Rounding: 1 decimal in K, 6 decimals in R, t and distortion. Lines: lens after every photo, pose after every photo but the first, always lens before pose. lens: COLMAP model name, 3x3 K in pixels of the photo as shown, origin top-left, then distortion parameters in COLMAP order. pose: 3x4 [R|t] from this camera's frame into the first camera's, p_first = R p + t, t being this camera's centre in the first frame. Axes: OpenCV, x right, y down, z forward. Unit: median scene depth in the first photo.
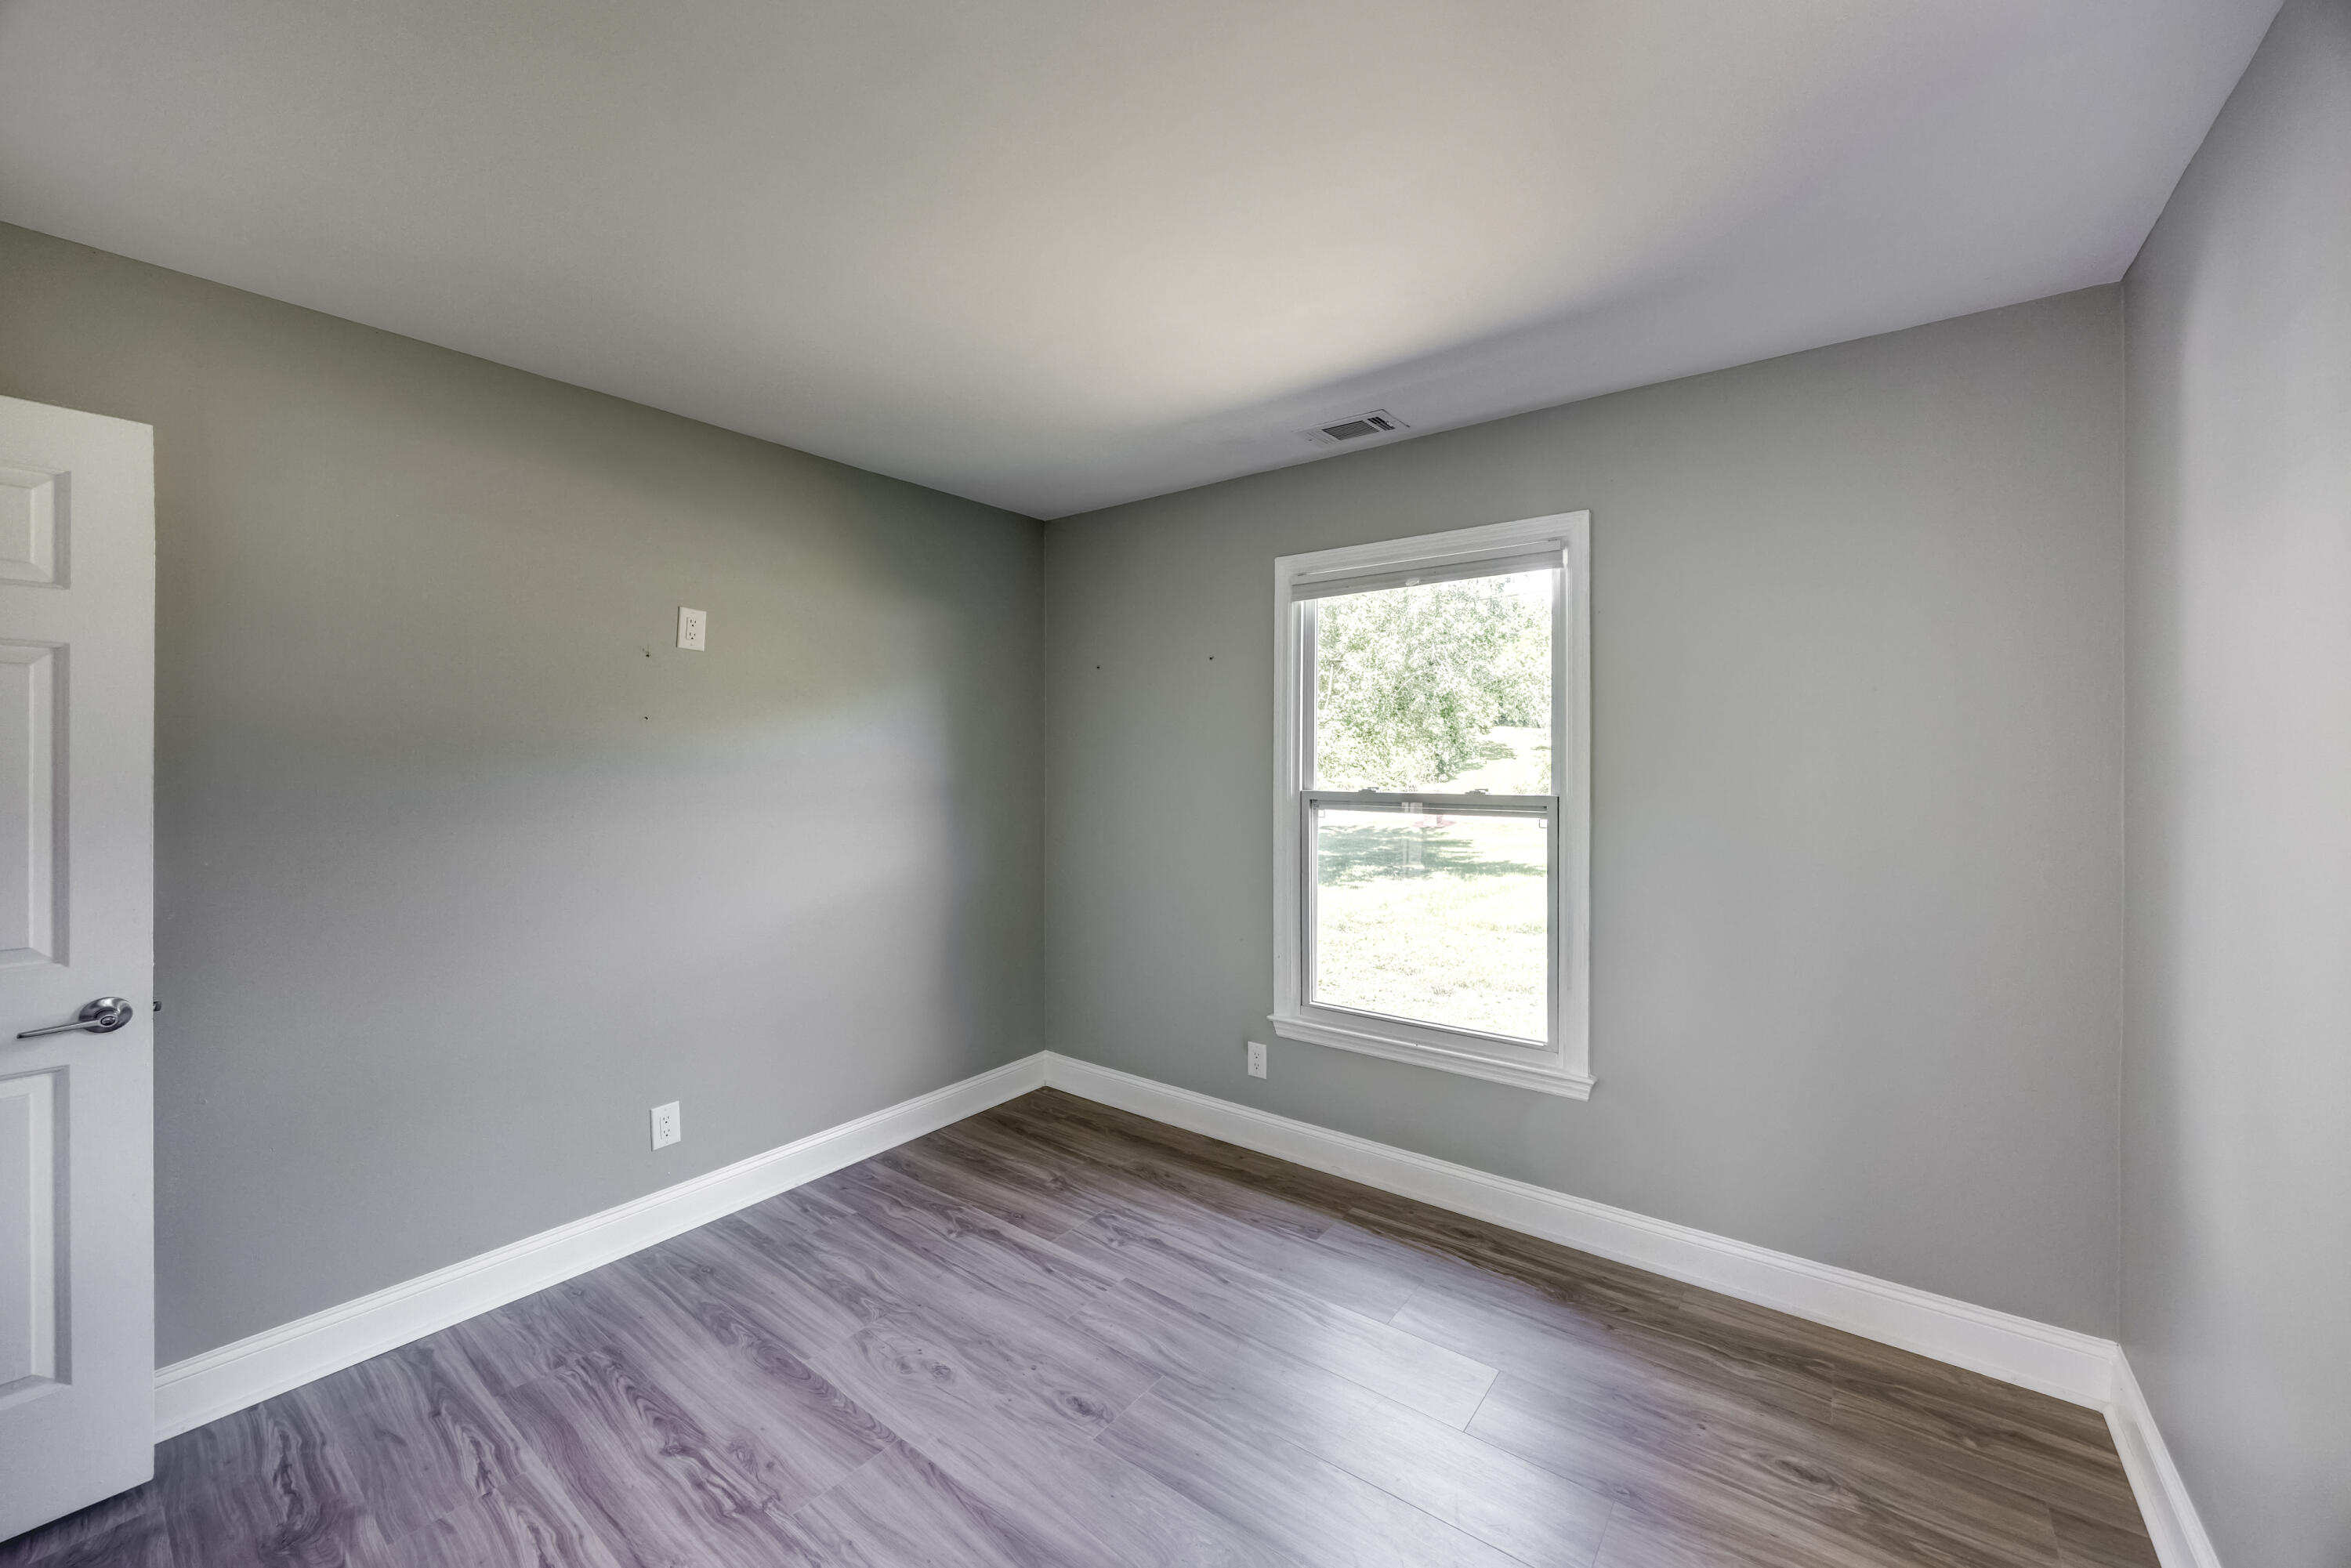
lens RADIAL K [[896.3, 0, 1173.8], [0, 896.3, 779.5], [0, 0, 1]] dist [-0.002387, -0.000237]
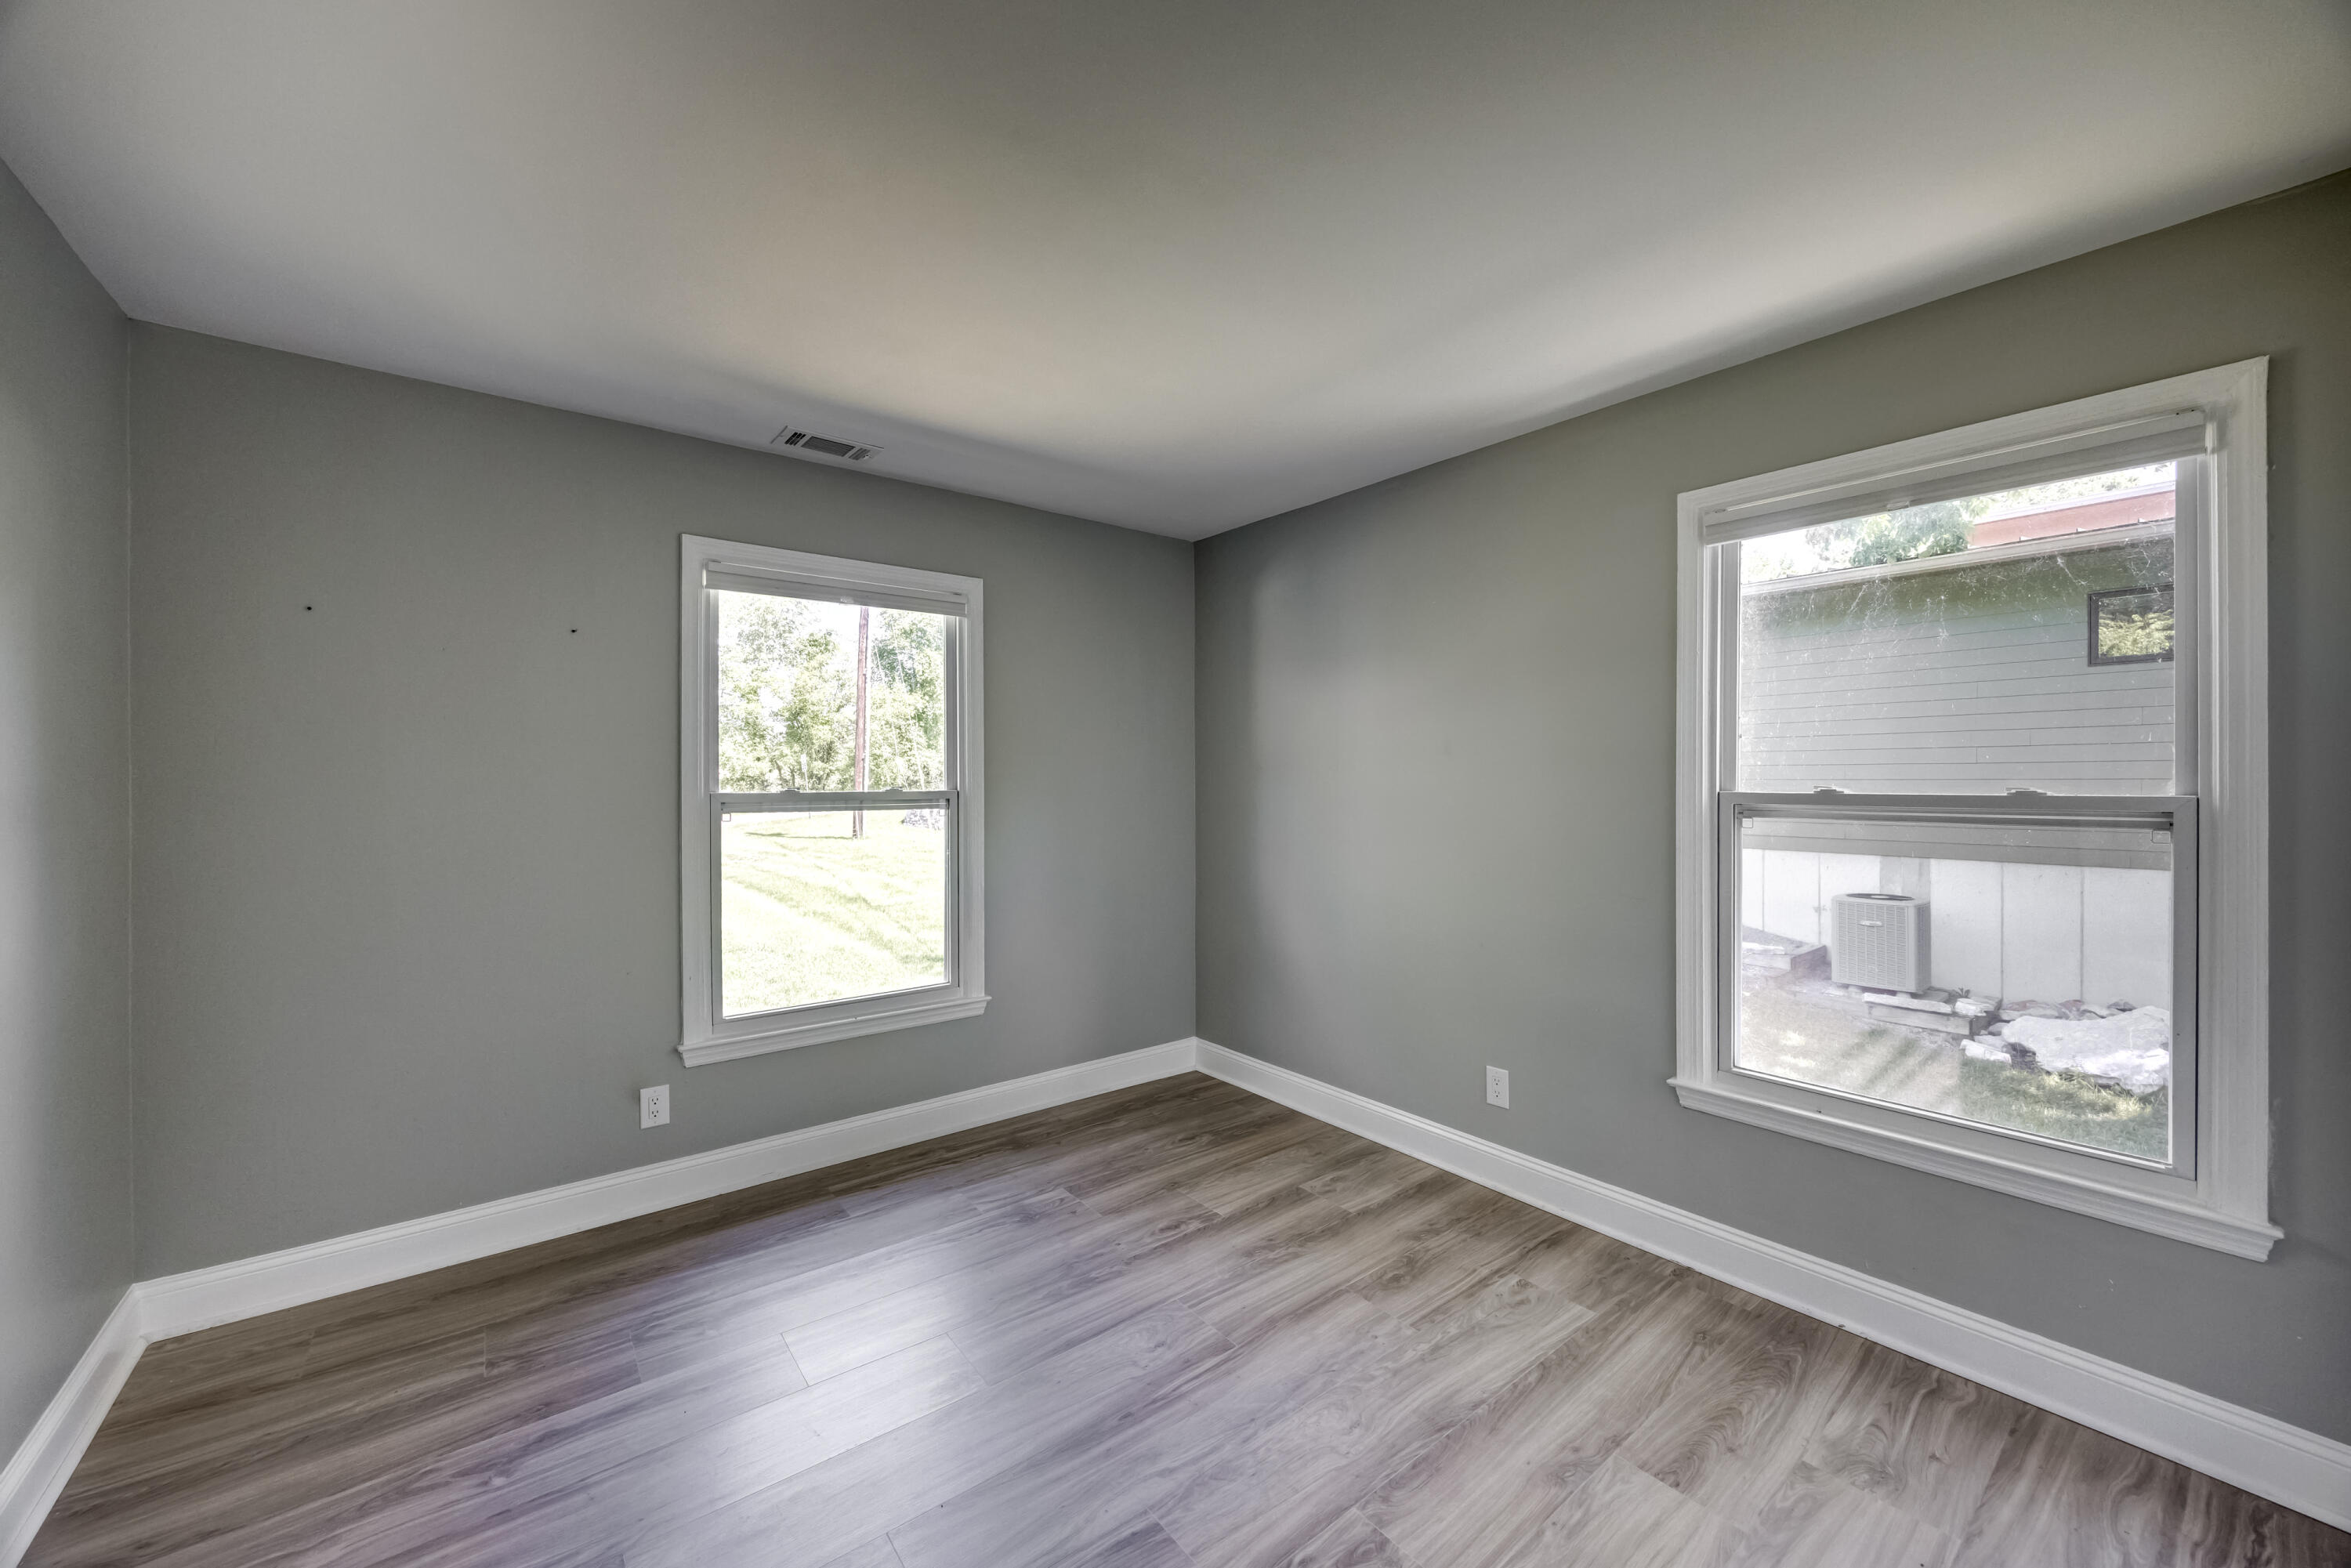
lens RADIAL K [[883.2, 0, 1188.3], [0, 883.2, 791.2], [0, 0, 1]] dist [-0.000692, -0.000008]
pose [[0.245457, -0.012987, 0.969321, -0.850536], [0.020423, 0.999758, 0.008223, 0.017550], [-0.969192, 0.017778, 0.245662, 0.405215]]
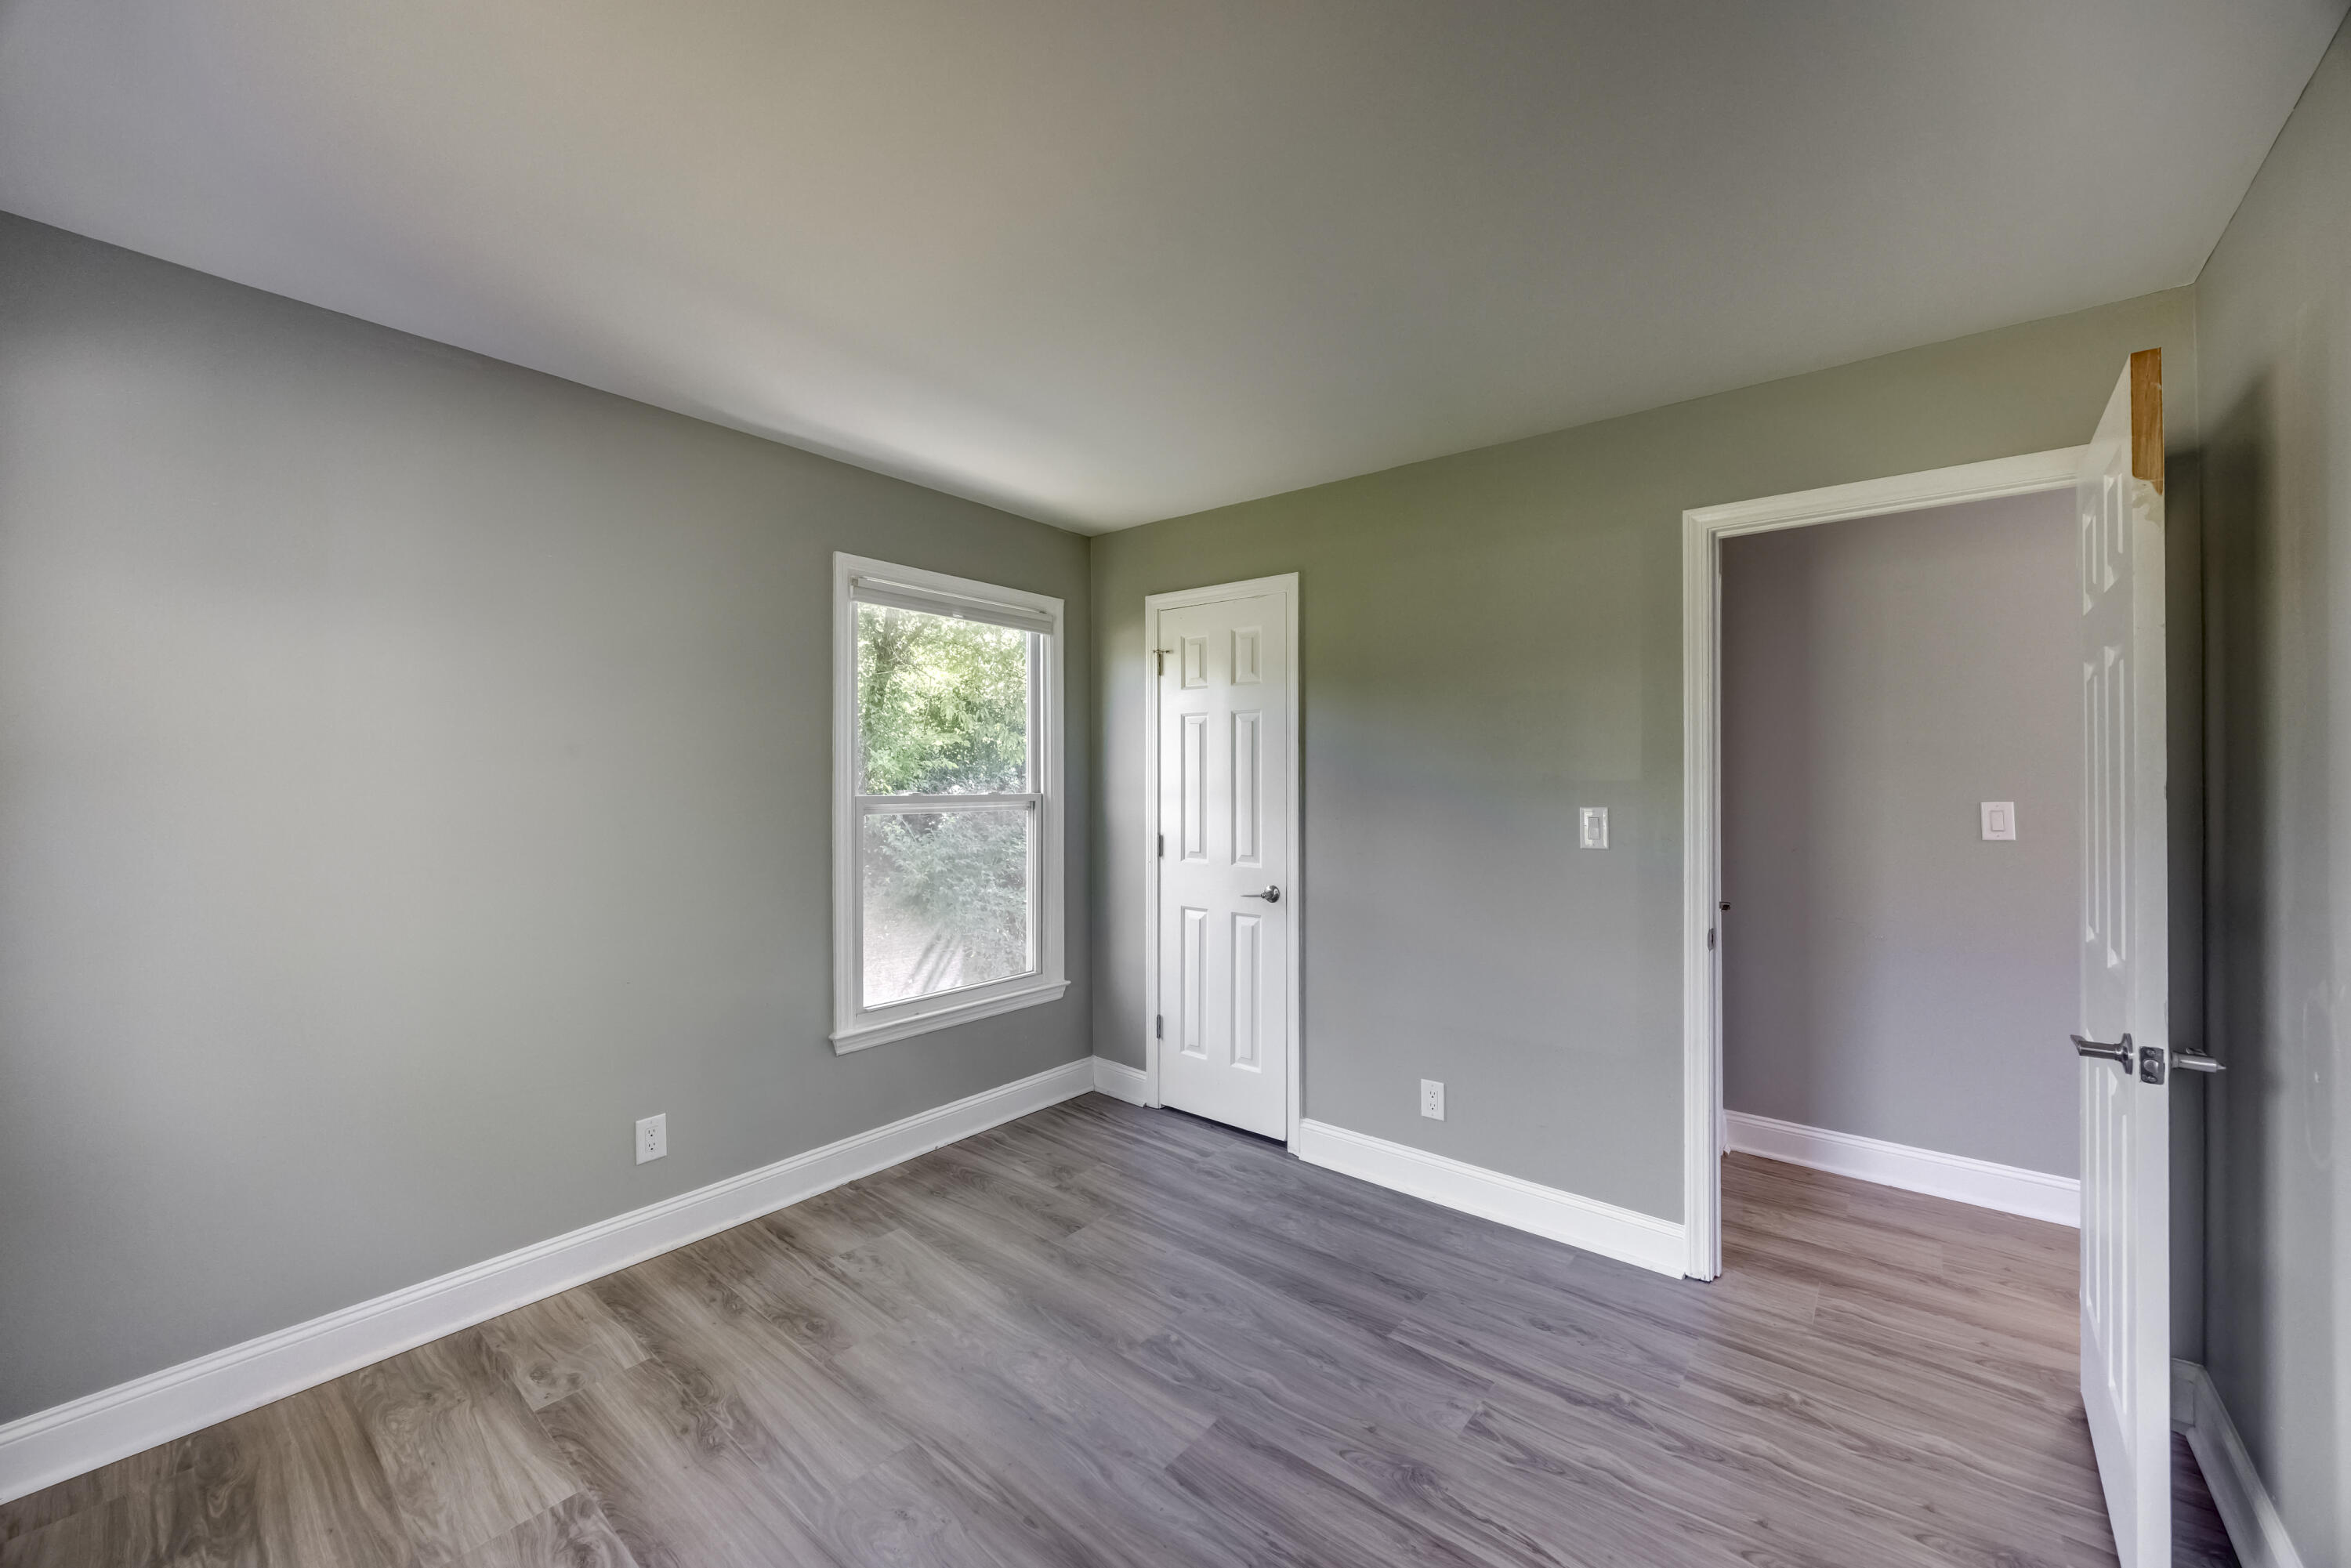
lens RADIAL K [[893.2, 0, 1180.3], [0, 893.2, 775.0], [0, 0, 1]] dist [-0.000347, -0.000008]
pose [[-0.999203, -0.002568, 0.039844, -0.226182], [-0.001958, 0.999881, 0.015319, -0.013263], [-0.039878, 0.015229, -0.999088, 1.380418]]
